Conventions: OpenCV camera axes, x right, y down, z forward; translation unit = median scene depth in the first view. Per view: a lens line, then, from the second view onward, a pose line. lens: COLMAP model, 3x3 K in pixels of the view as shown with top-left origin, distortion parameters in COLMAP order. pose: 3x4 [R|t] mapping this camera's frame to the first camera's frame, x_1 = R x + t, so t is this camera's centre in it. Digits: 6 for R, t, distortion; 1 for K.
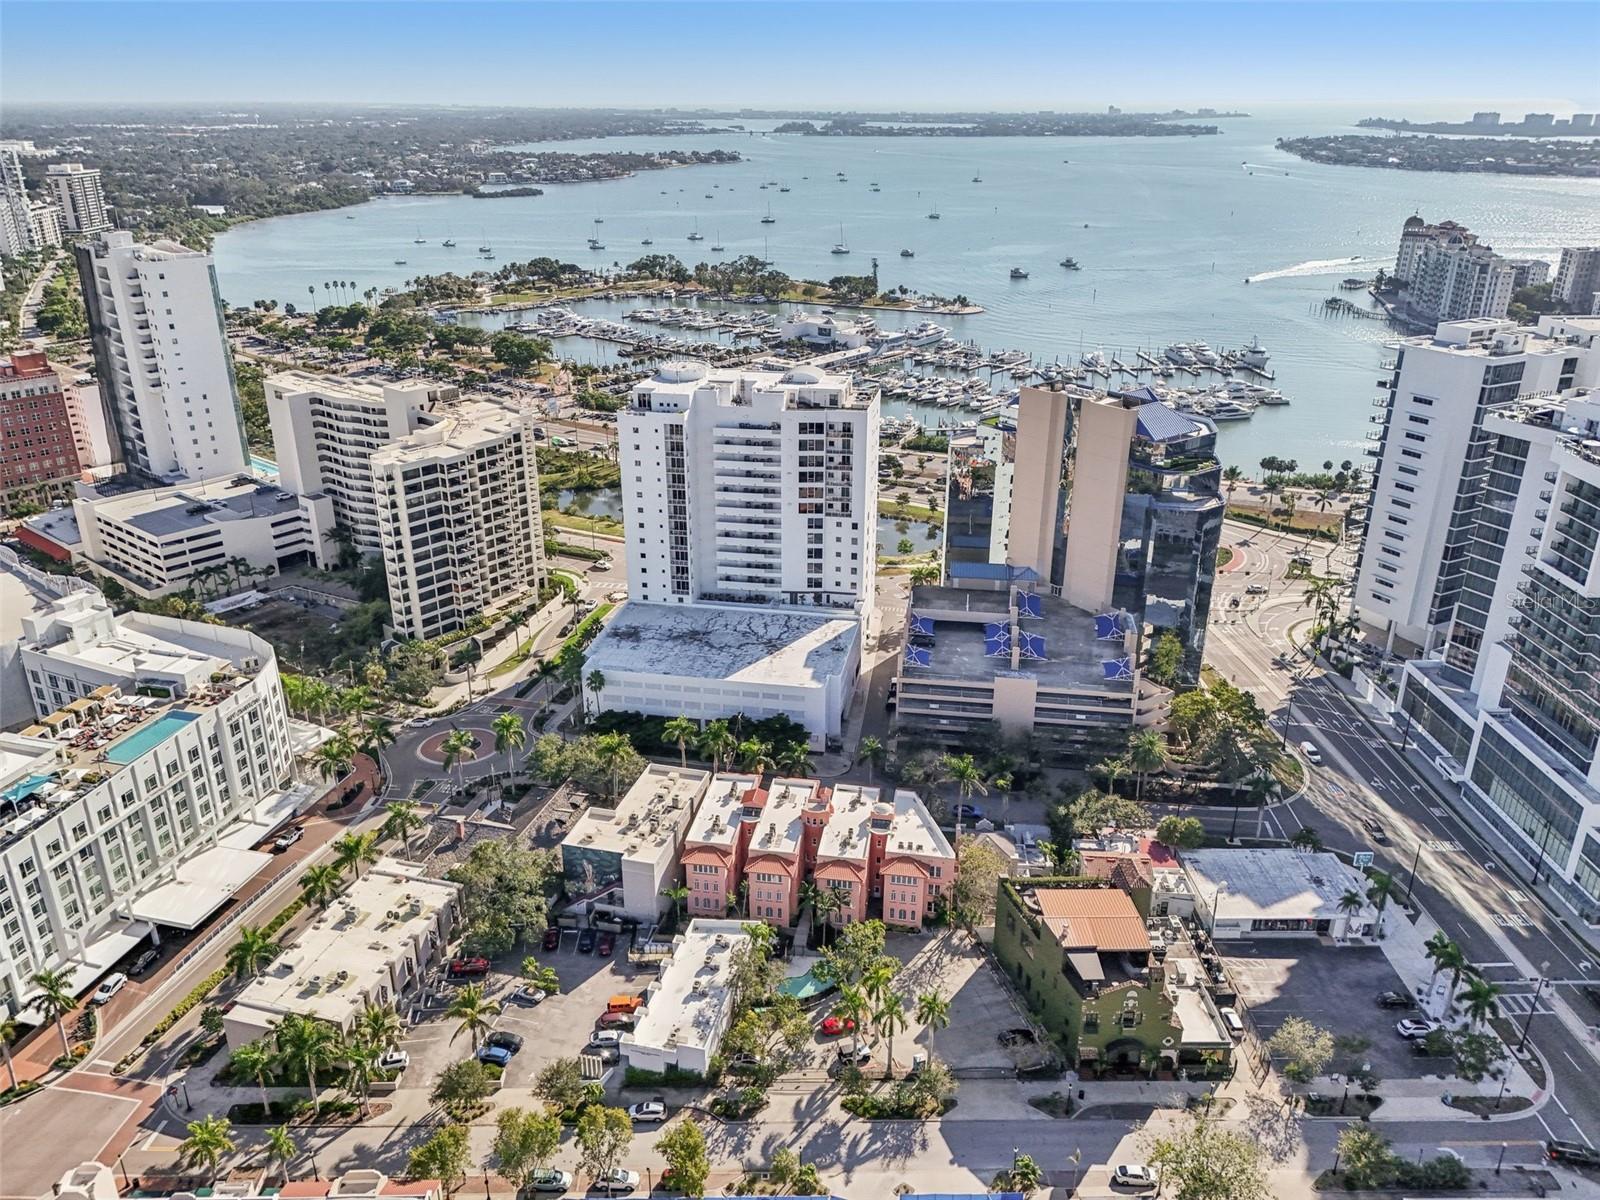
lens RADIAL K [[1174.8, 0, 787.8], [0, 1174.8, 604.8], [0, 0, 1]] dist [0.067763, -0.061960]
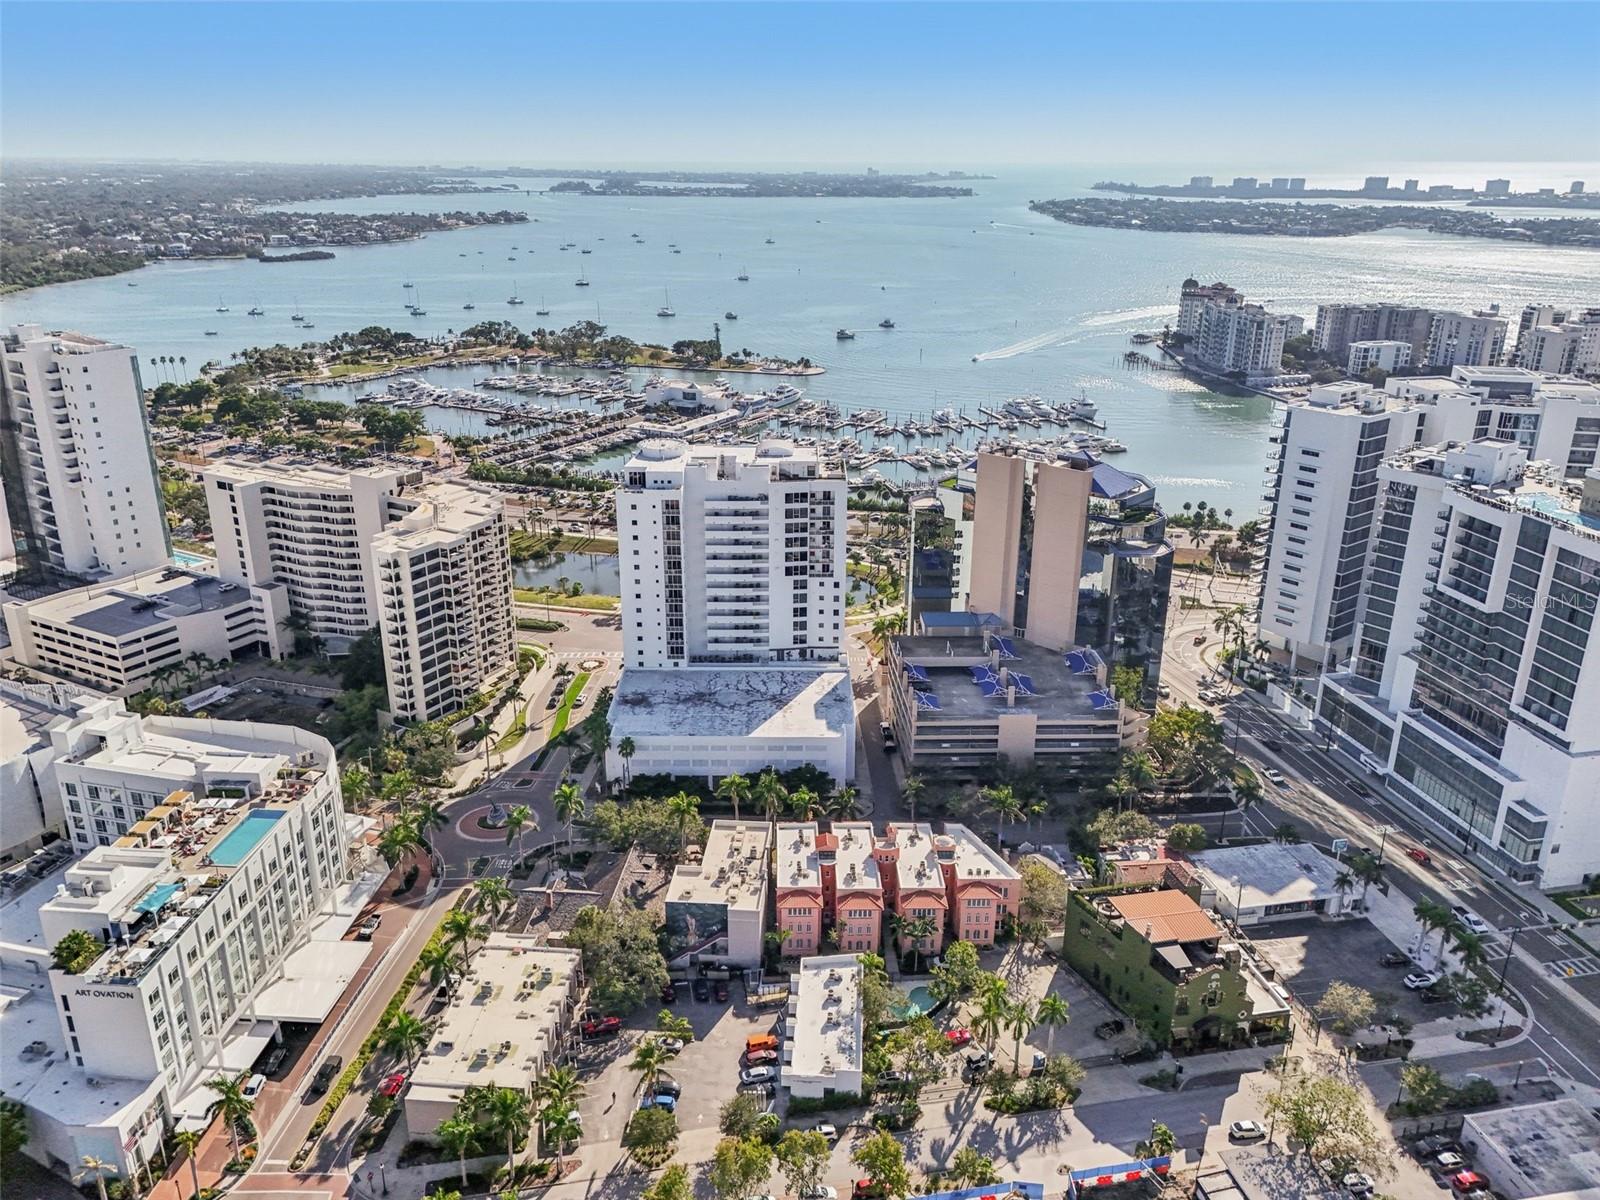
lens RADIAL K [[1179.9, 0, 783.3], [0, 1179.9, 598.5], [0, 0, 1]] dist [0.068476, -0.063148]
pose [[0.982928, -0.058947, 0.174290, -0.234181], [0.067146, 0.996879, -0.041523, -0.016842], [-0.171298, 0.052517, 0.983819, -0.077079]]
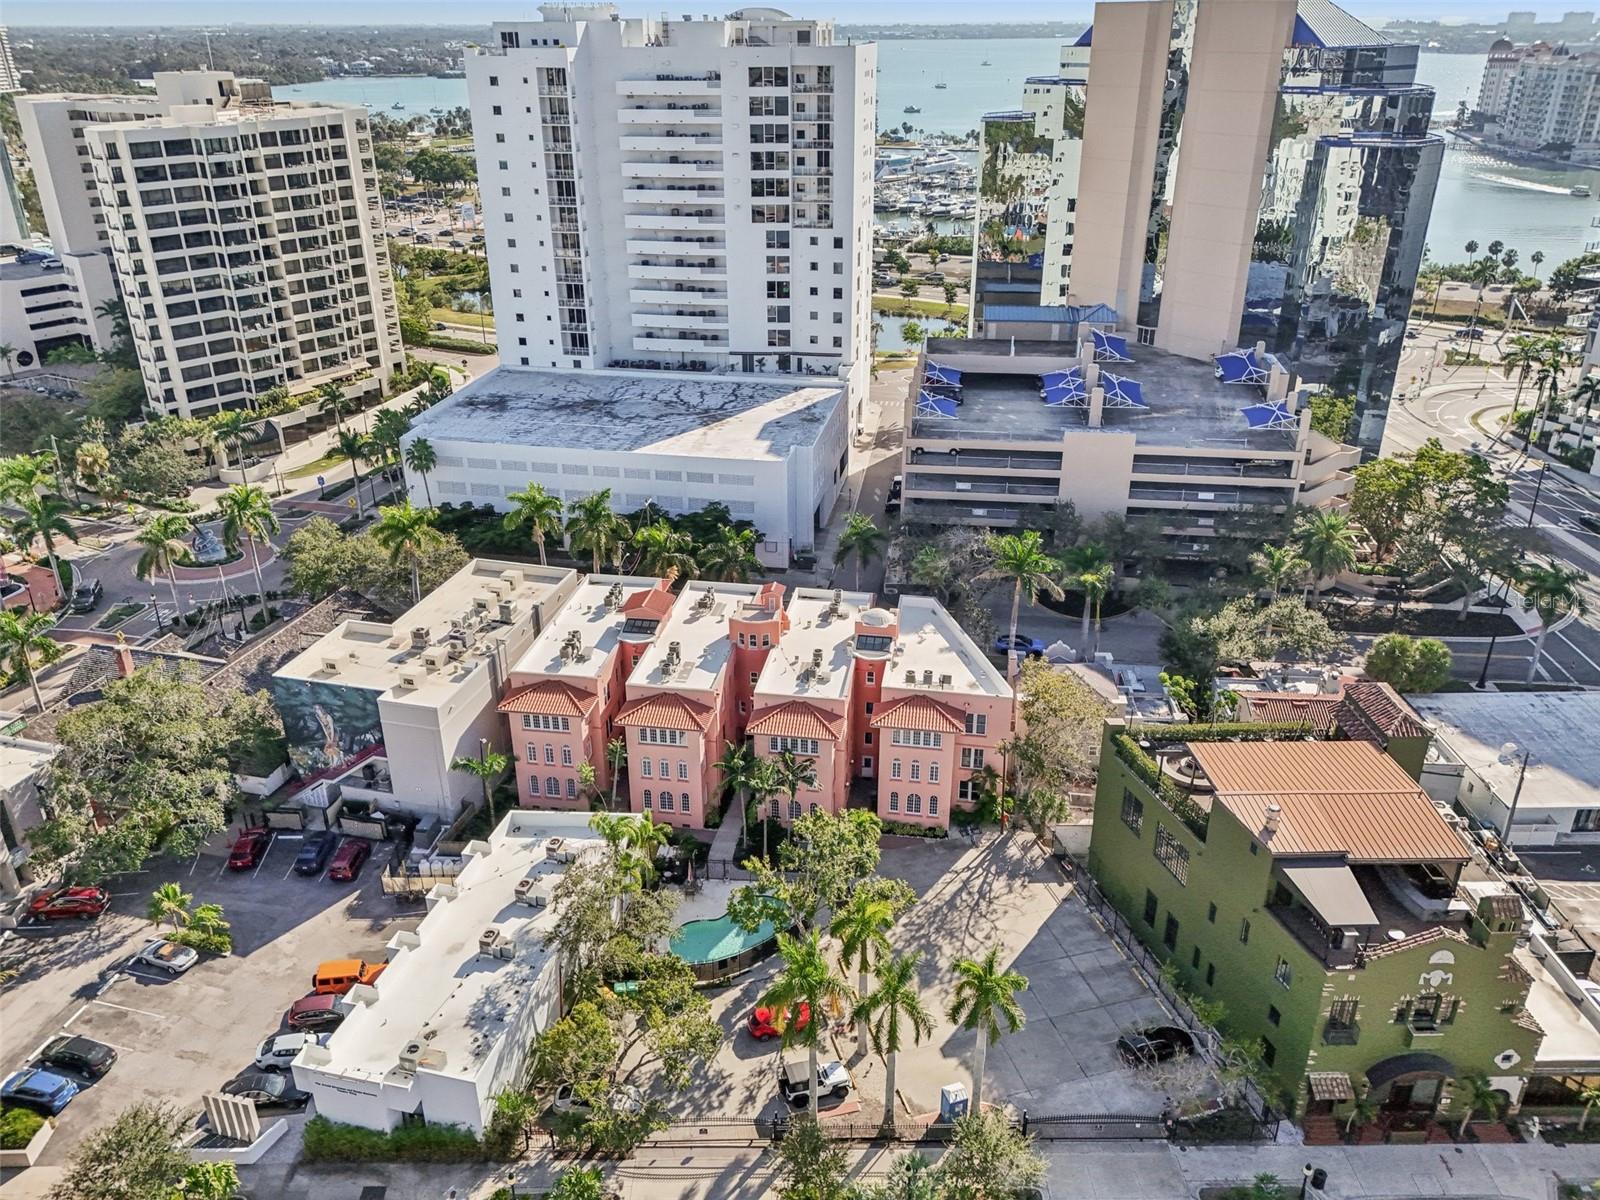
lens RADIAL K [[1179.9, 0, 783.3], [0, 1179.9, 598.5], [0, 0, 1]] dist [0.068476, -0.063148]
pose [[0.999983, -0.003686, -0.004456, 0.036916], [0.003878, 0.999028, 0.043903, 0.131892], [0.004290, -0.043920, 0.999026, 0.423996]]
